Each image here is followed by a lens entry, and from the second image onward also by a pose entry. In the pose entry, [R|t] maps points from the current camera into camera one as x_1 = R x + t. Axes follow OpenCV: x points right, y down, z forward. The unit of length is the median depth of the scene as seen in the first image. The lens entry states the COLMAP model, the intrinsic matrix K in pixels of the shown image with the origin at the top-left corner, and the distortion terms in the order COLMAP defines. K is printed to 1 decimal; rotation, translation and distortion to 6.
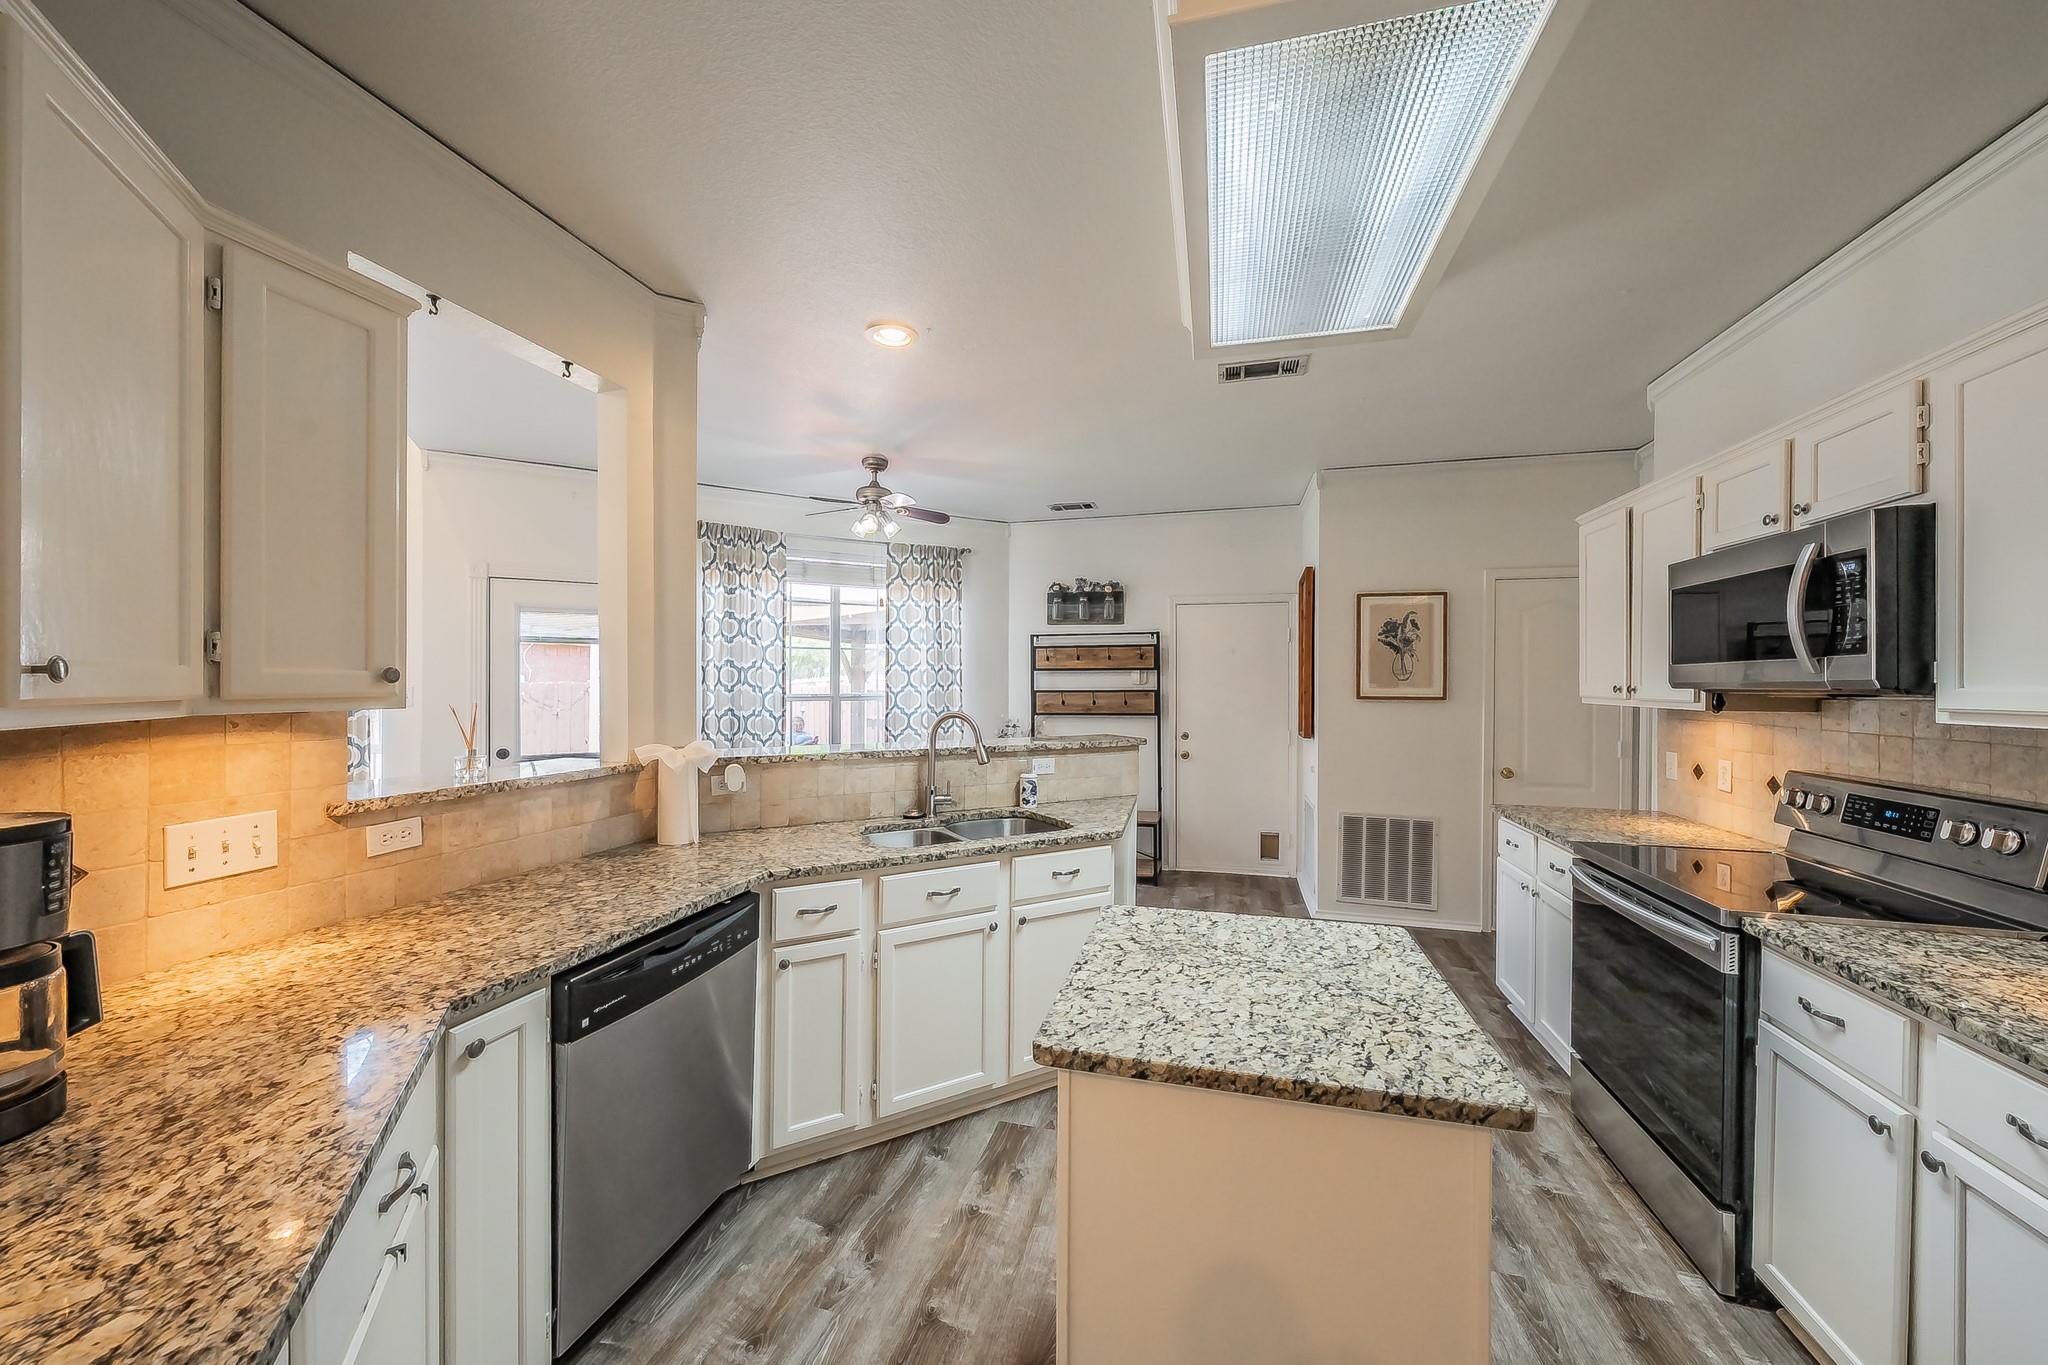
lens RADIAL K [[720.5, 0, 1024.0], [0, 720.5, 682.5], [0, 0, 1]] dist [-0.000053, -0.000004]
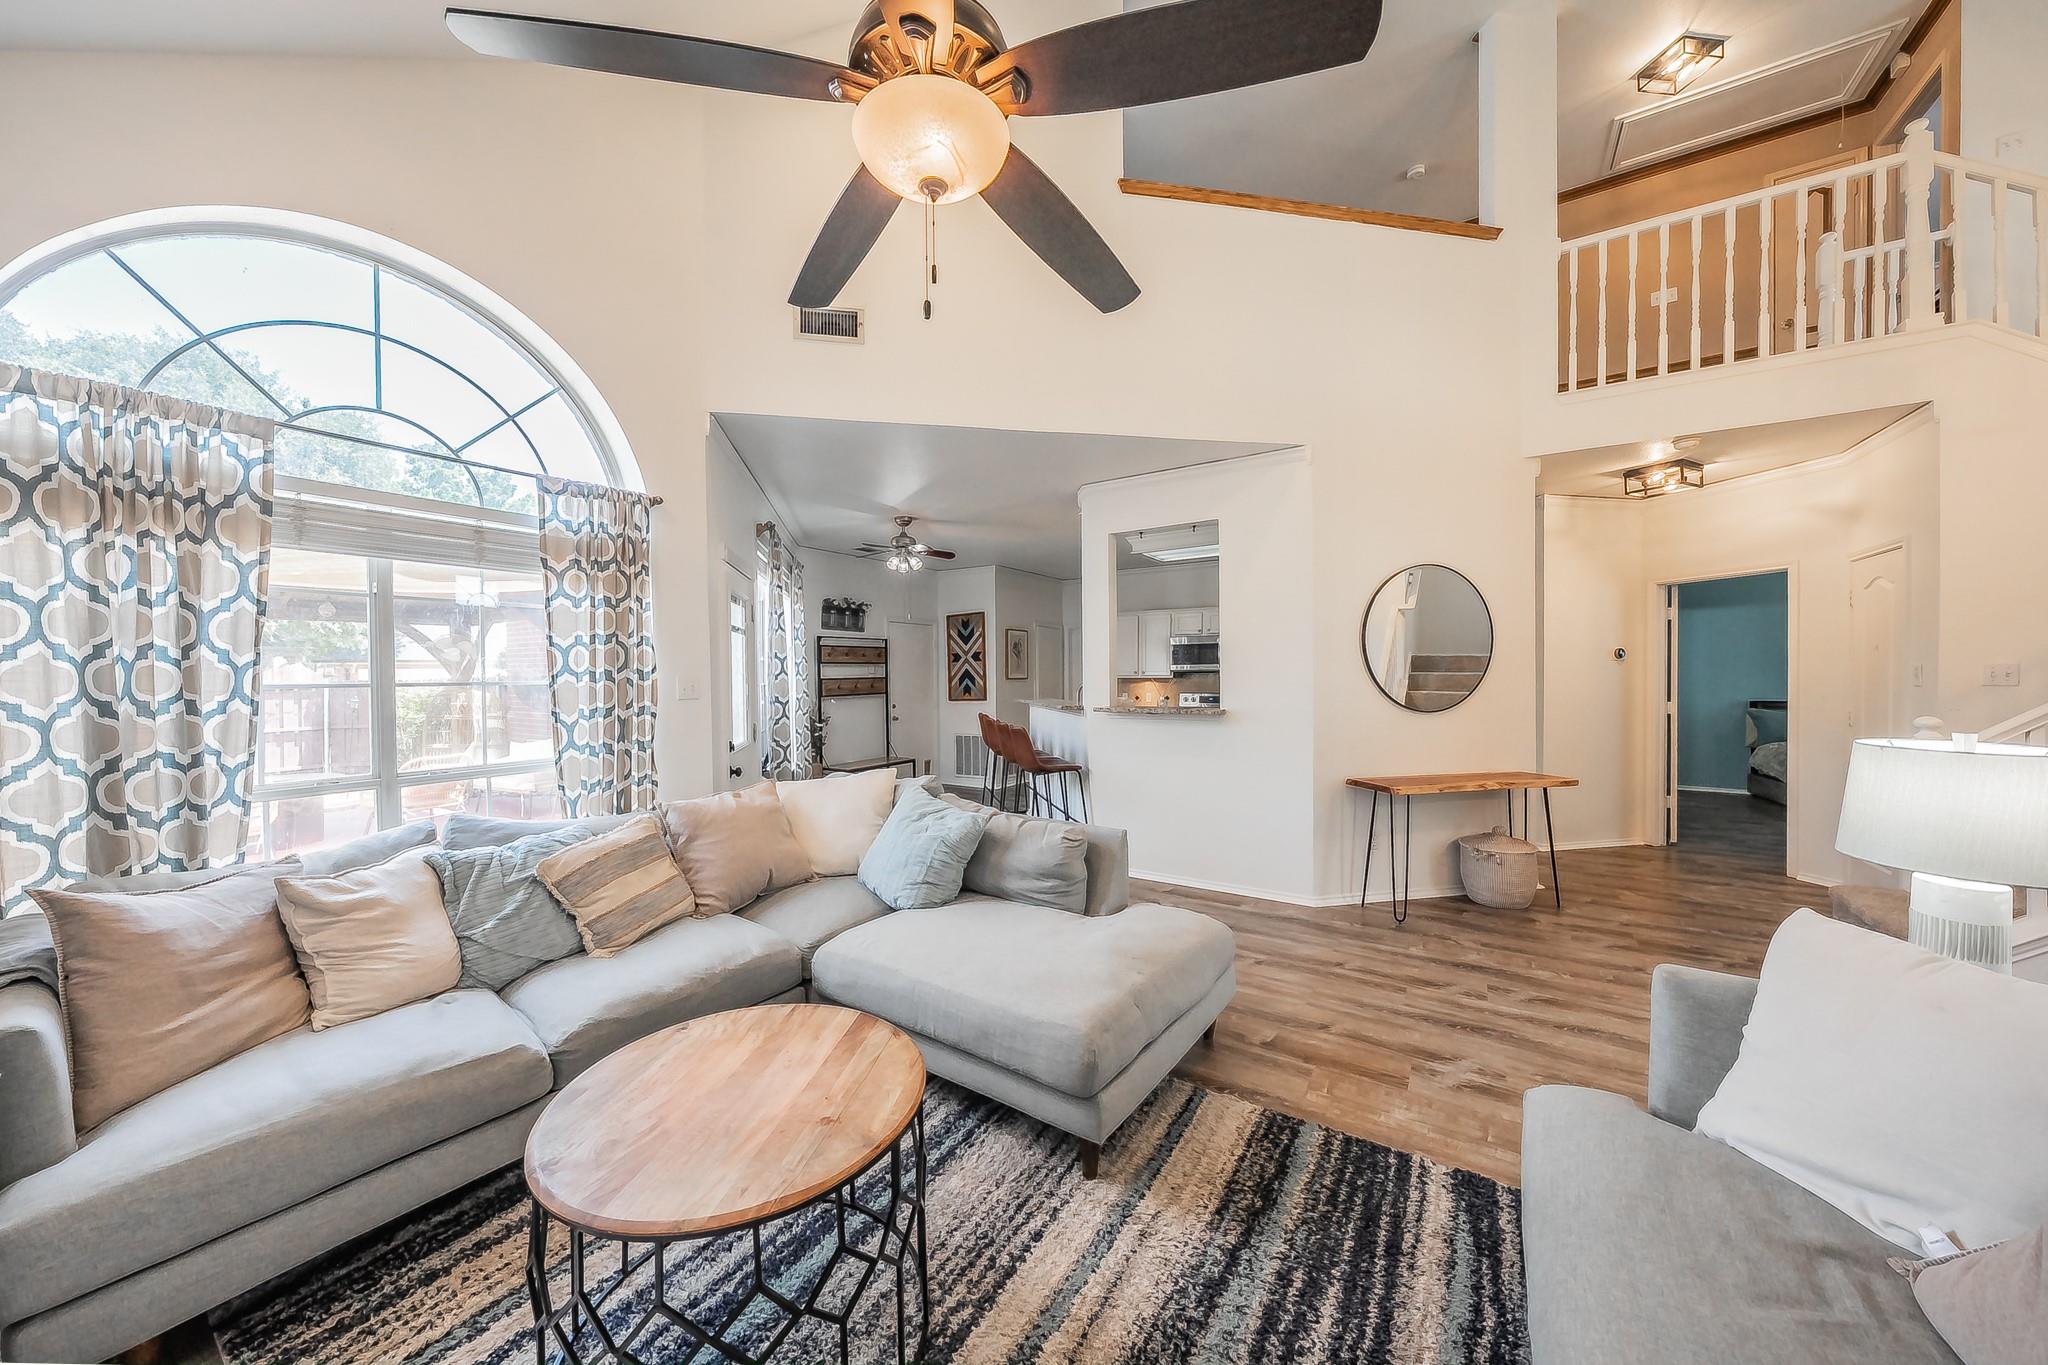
lens RADIAL K [[713.4, 0, 1024.0], [0, 713.4, 682.5], [0, 0, 1]] dist [-0.000099, -0.000012]
pose [[0.310028, -0.019346, 0.950531, -1.130462], [0.005979, 0.999813, 0.018399, -0.004138], [-0.950709, -0.000021, 0.310085, 0.253027]]
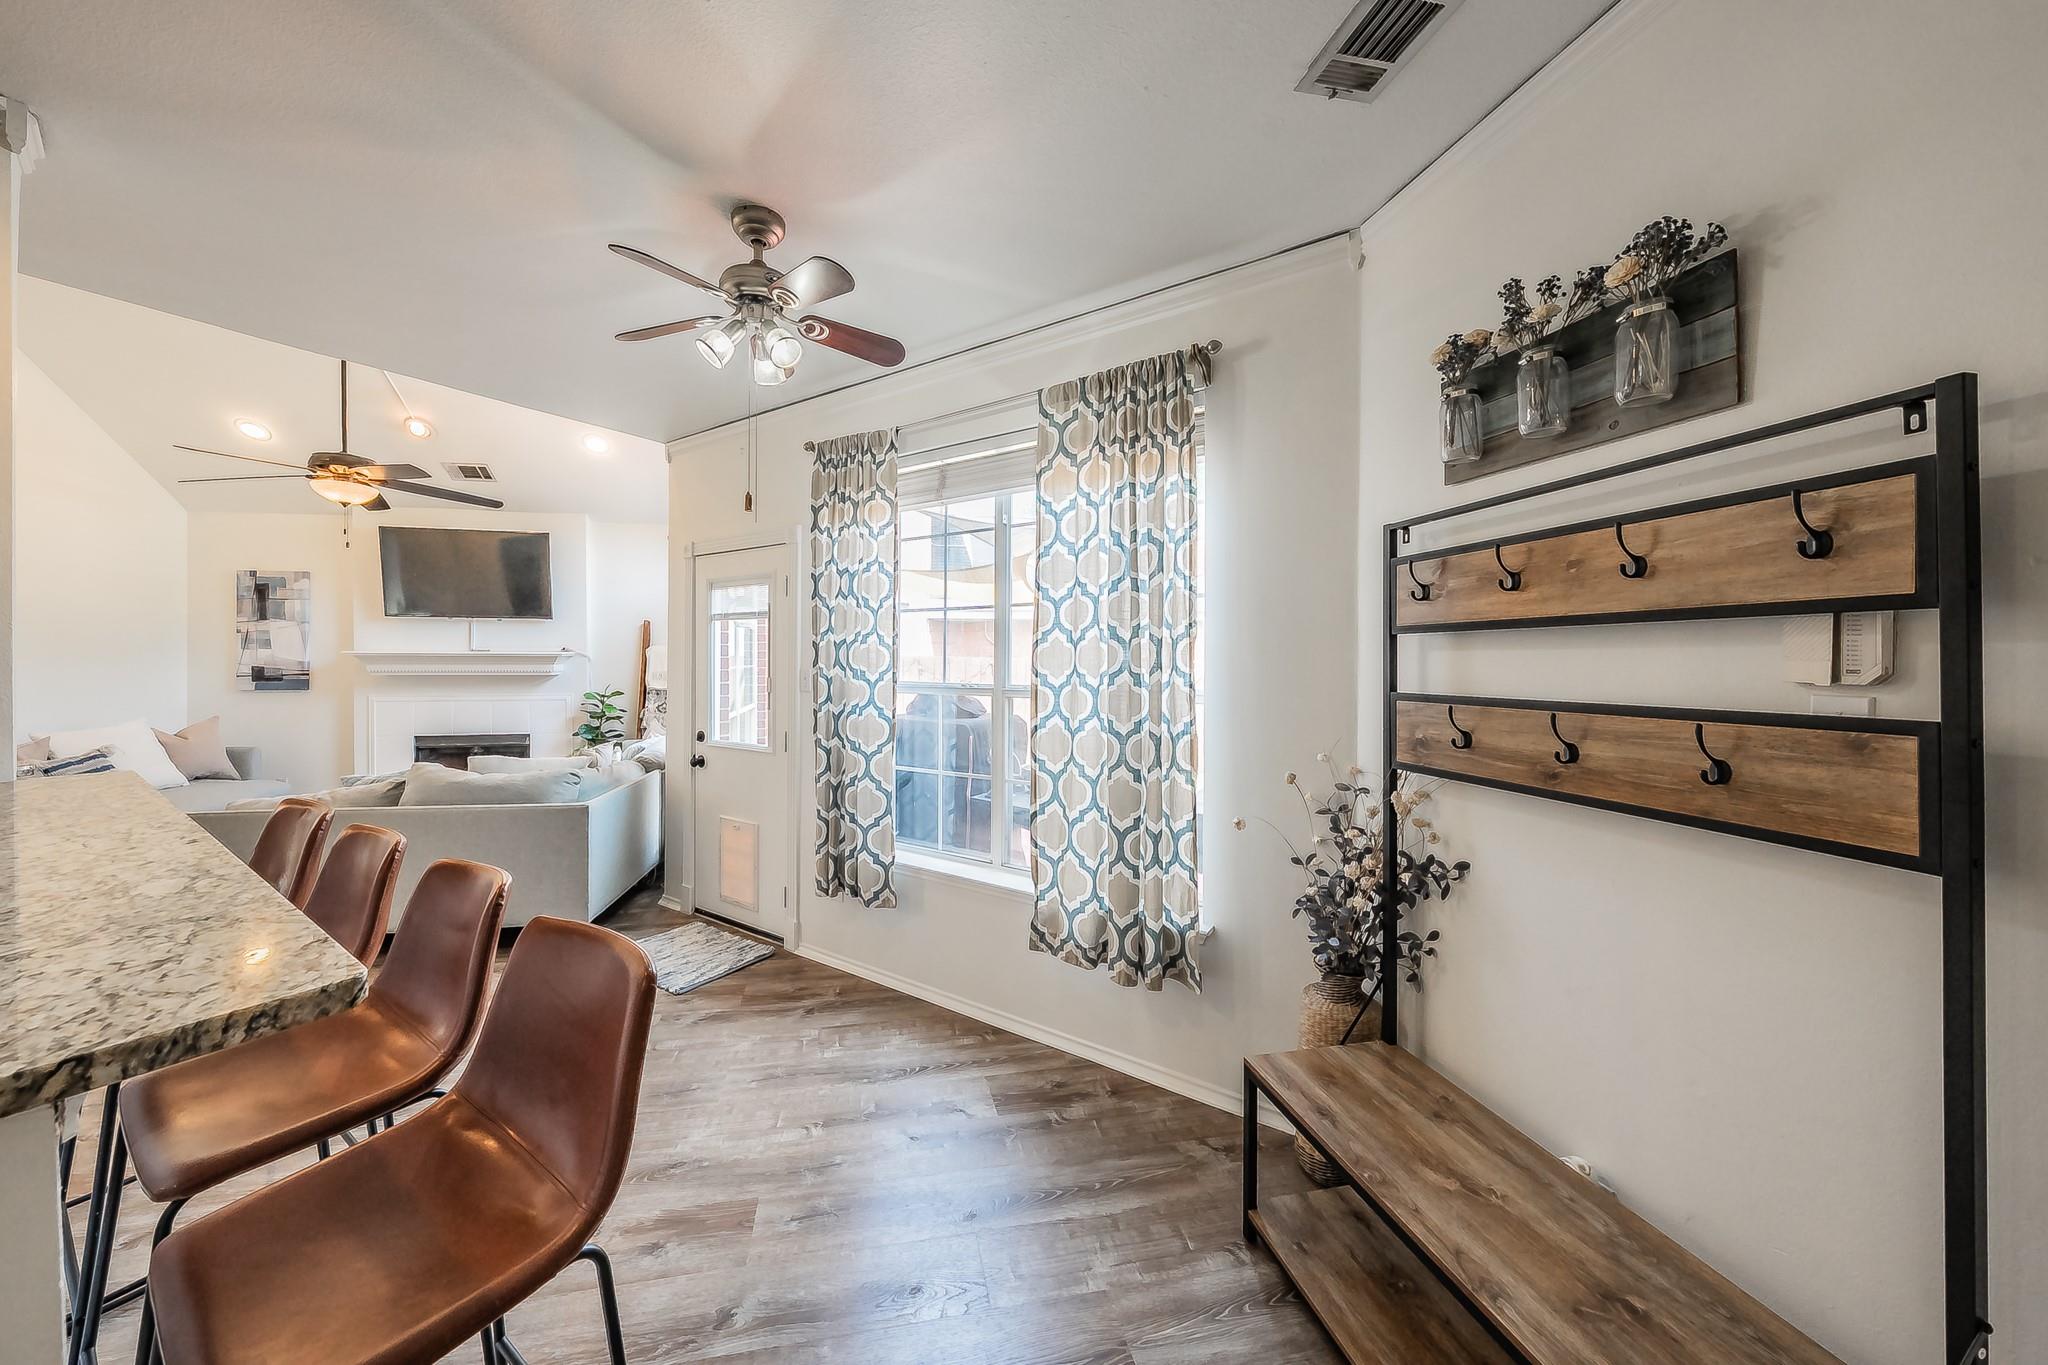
lens RADIAL K [[727.9, 0, 977.9], [0, 727.9, 681.2], [0, 0, 1]] dist [-0.000215, -0.000049]
pose [[0.412834, 0.026372, -0.910425, 0.243928], [-0.004142, 0.999625, 0.027077, -0.003388], [0.910797, -0.007407, 0.412788, 0.706518]]
